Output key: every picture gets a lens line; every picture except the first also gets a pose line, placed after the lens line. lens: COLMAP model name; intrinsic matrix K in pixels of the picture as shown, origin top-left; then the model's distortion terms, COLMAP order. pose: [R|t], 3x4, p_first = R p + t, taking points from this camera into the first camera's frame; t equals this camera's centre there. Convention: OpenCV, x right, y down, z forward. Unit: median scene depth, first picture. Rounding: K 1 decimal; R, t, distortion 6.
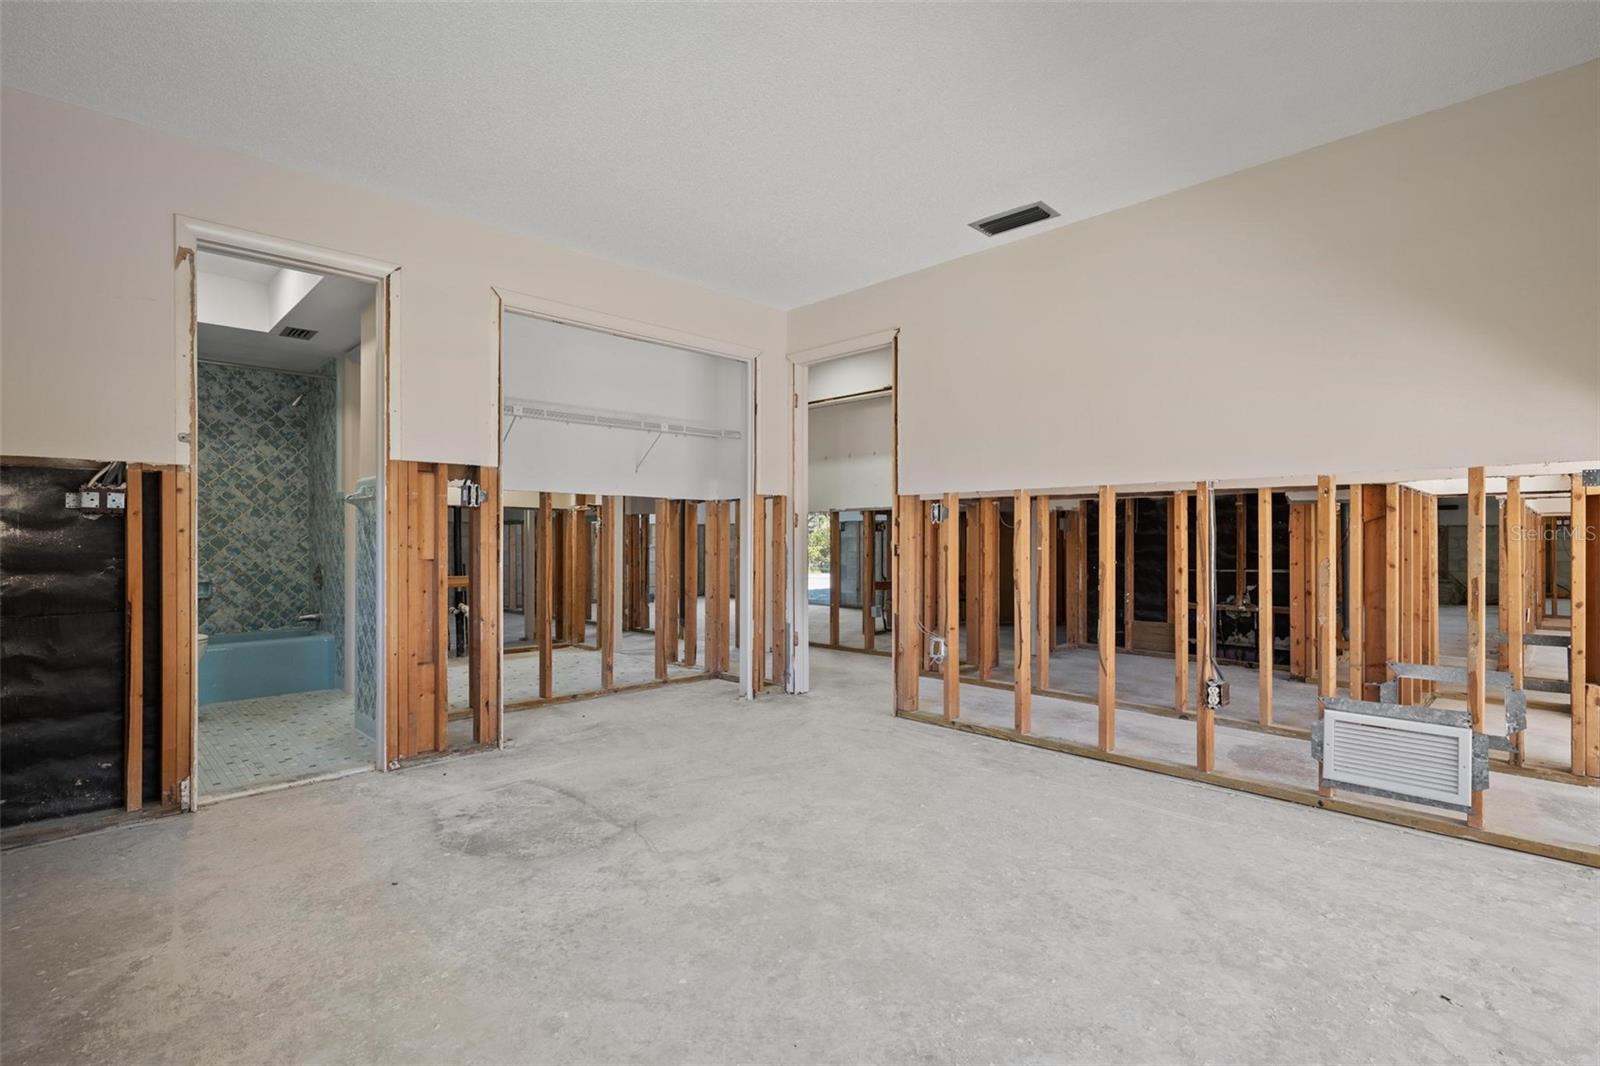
lens RADIAL K [[754.3, 0, 795.1], [0, 754.3, 539.0], [0, 0, 1]] dist [0.001740, -0.001391]
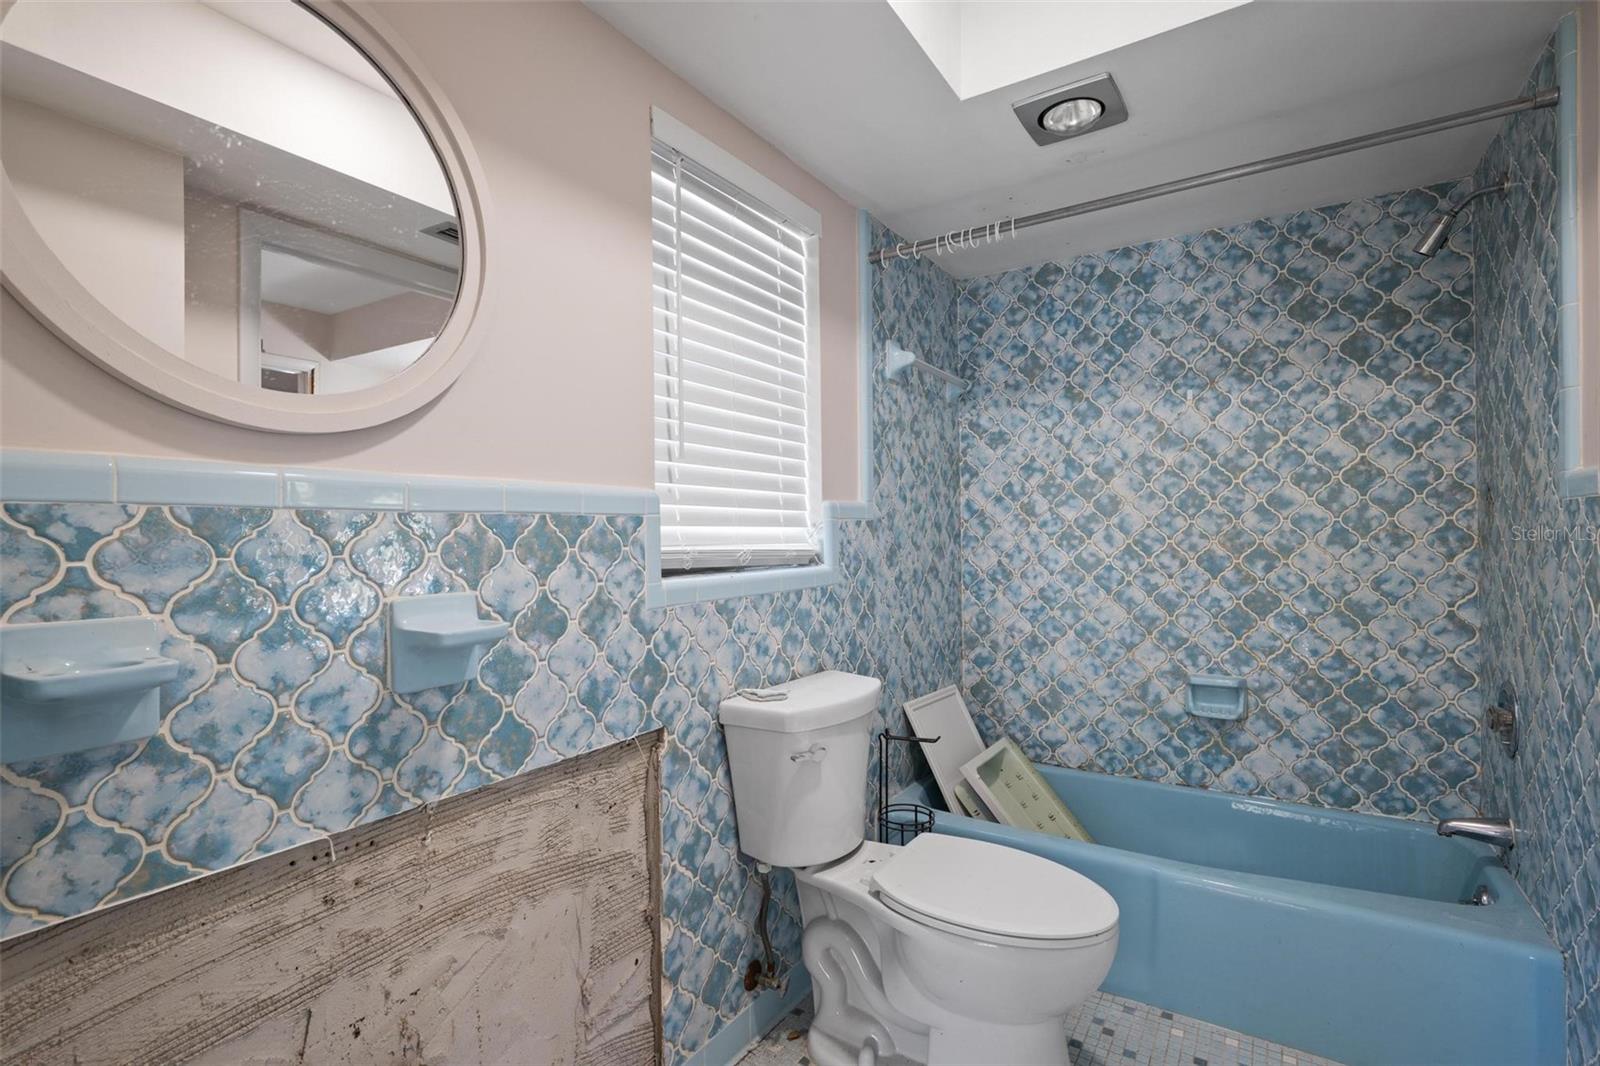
lens RADIAL K [[754.3, 0, 789.5], [0, 754.3, 532.0], [0, 0, 1]] dist [0.001740, -0.001391]
pose [[0.220892, -0.001713, -0.975297, -0.361146], [0.011358, 0.999935, 0.000816, -0.041731], [0.975232, -0.011258, 0.220897, 0.595950]]
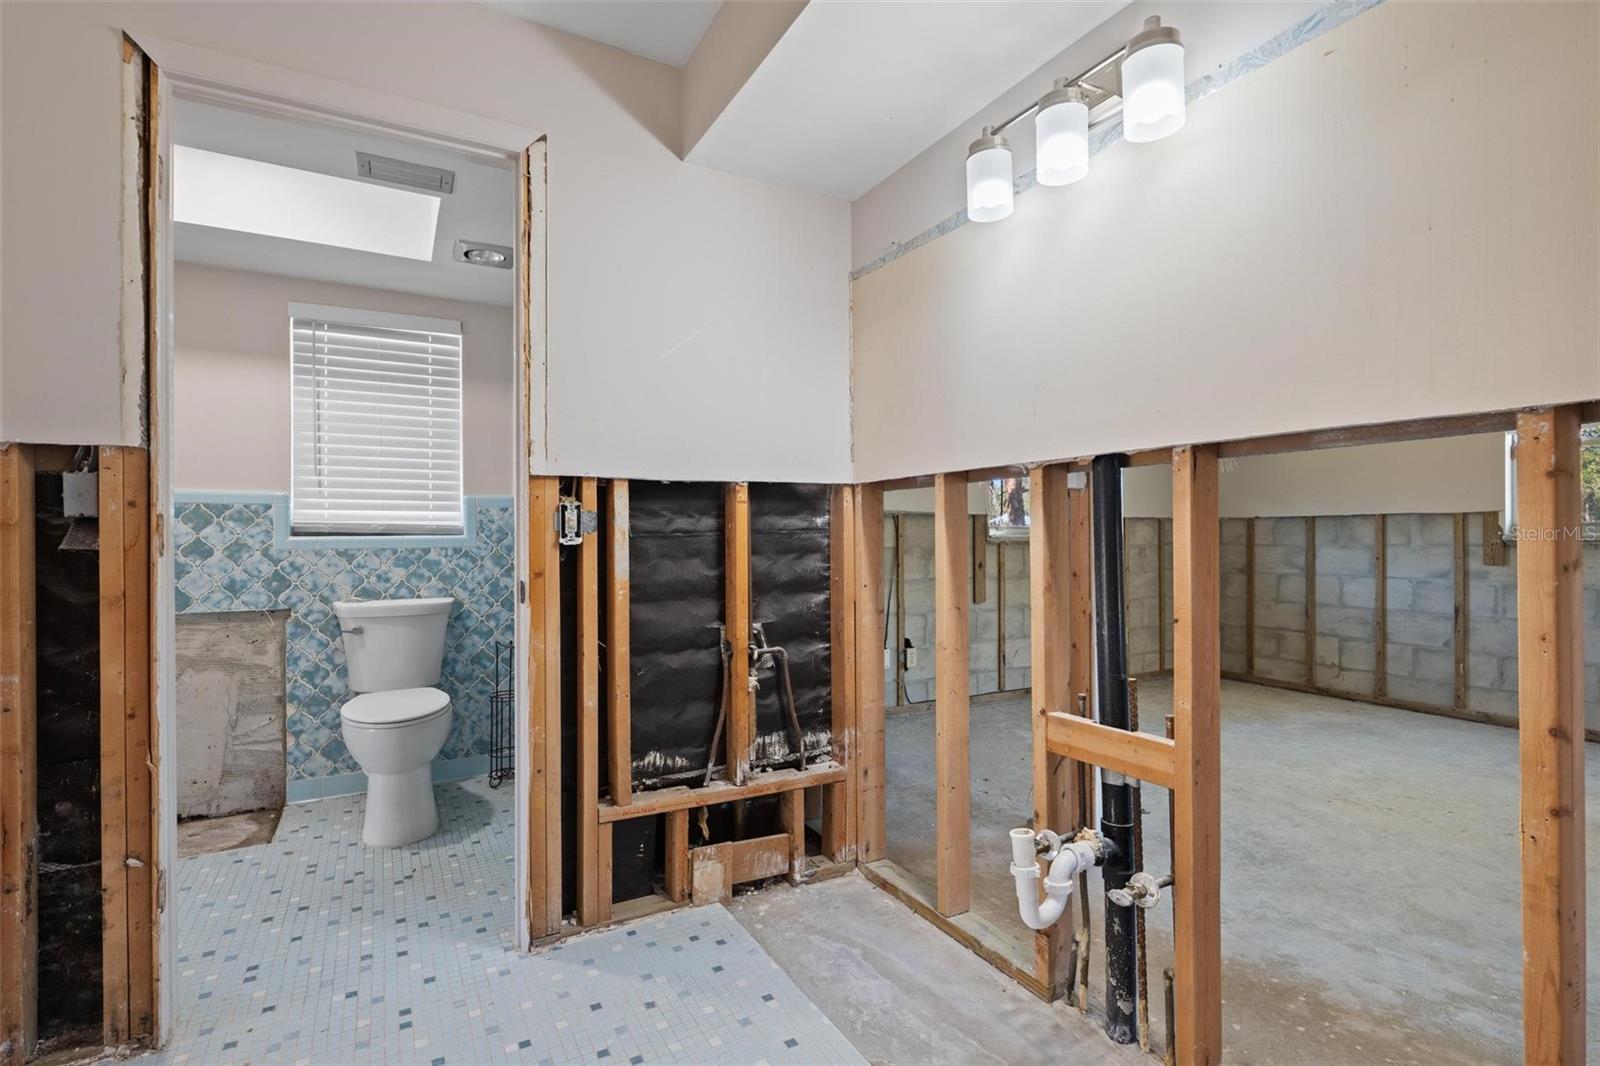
lens RADIAL K [[754.3, 0, 794.1], [0, 754.3, 535.9], [0, 0, 1]] dist [0.001740, -0.001391]
pose [[-0.272676, 0.001083, -0.962105, -0.068626], [0.008624, 0.999962, -0.001319, -0.002393], [0.962067, -0.008657, -0.272675, 1.583984]]
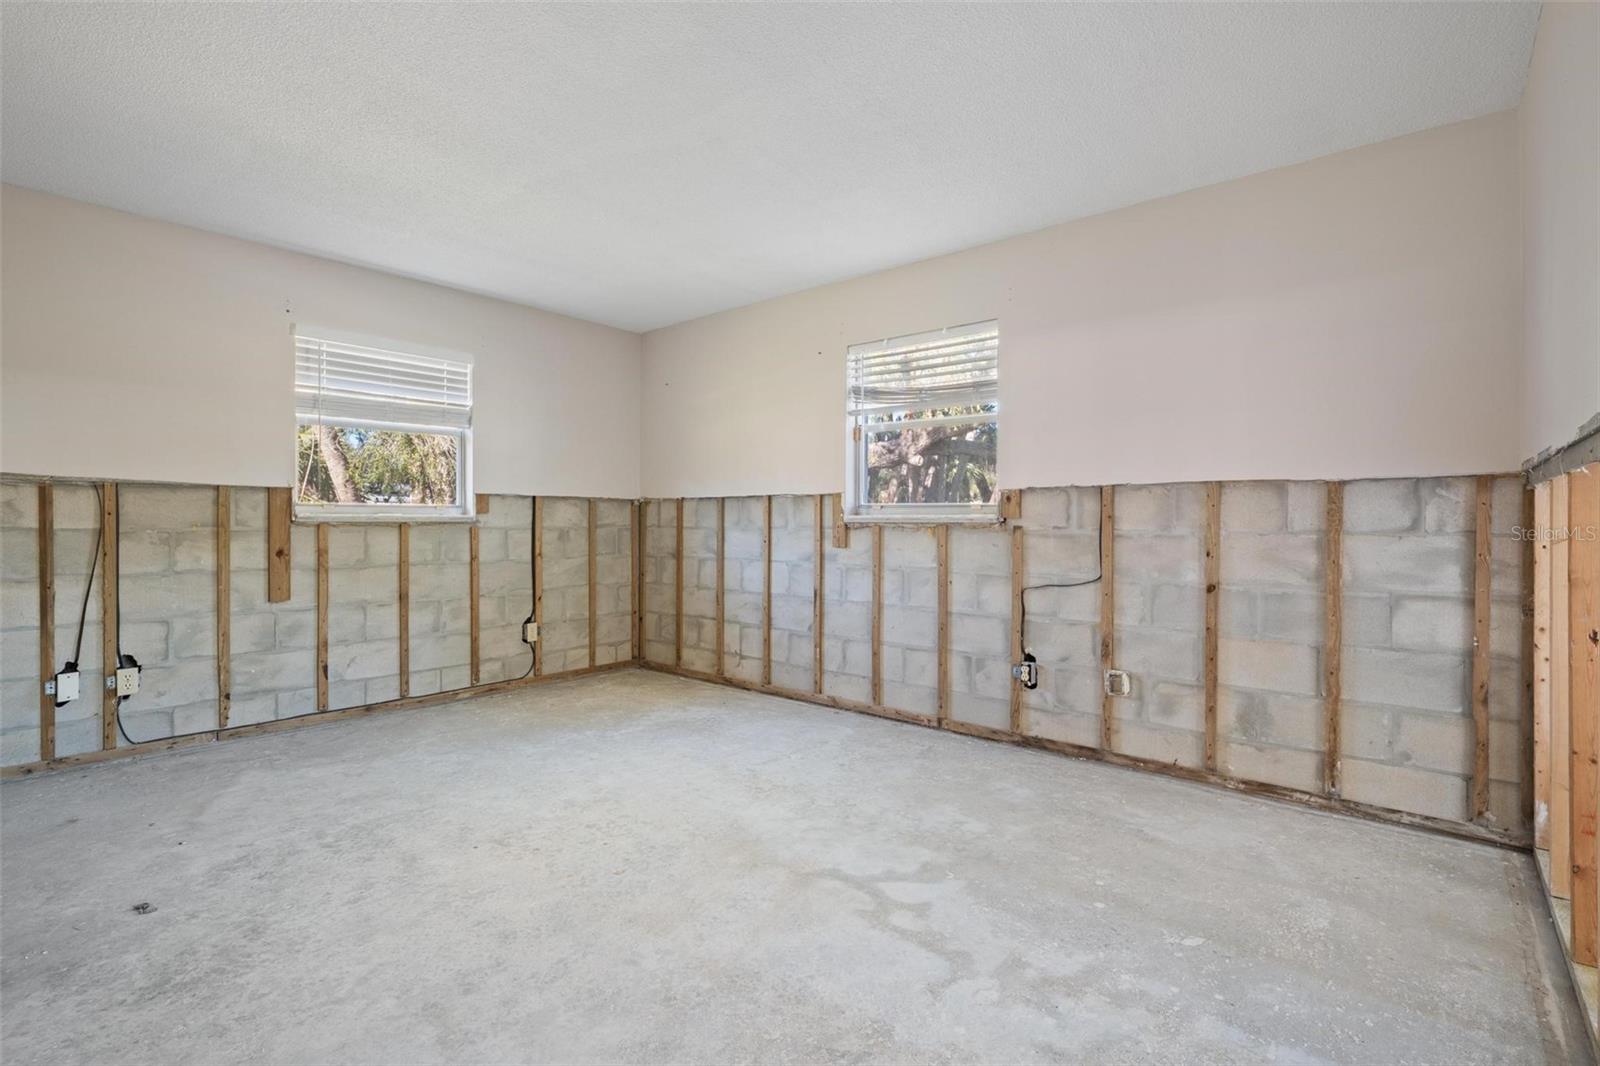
lens RADIAL K [[754.3, 0, 795.7], [0, 754.3, 525.6], [0, 0, 1]] dist [0.001740, -0.001391]
pose [[0.086878, 0.006398, -0.996198, -0.245043], [0.004446, 0.999967, 0.006810, 0.005063], [0.996209, -0.005021, 0.086847, 1.936731]]
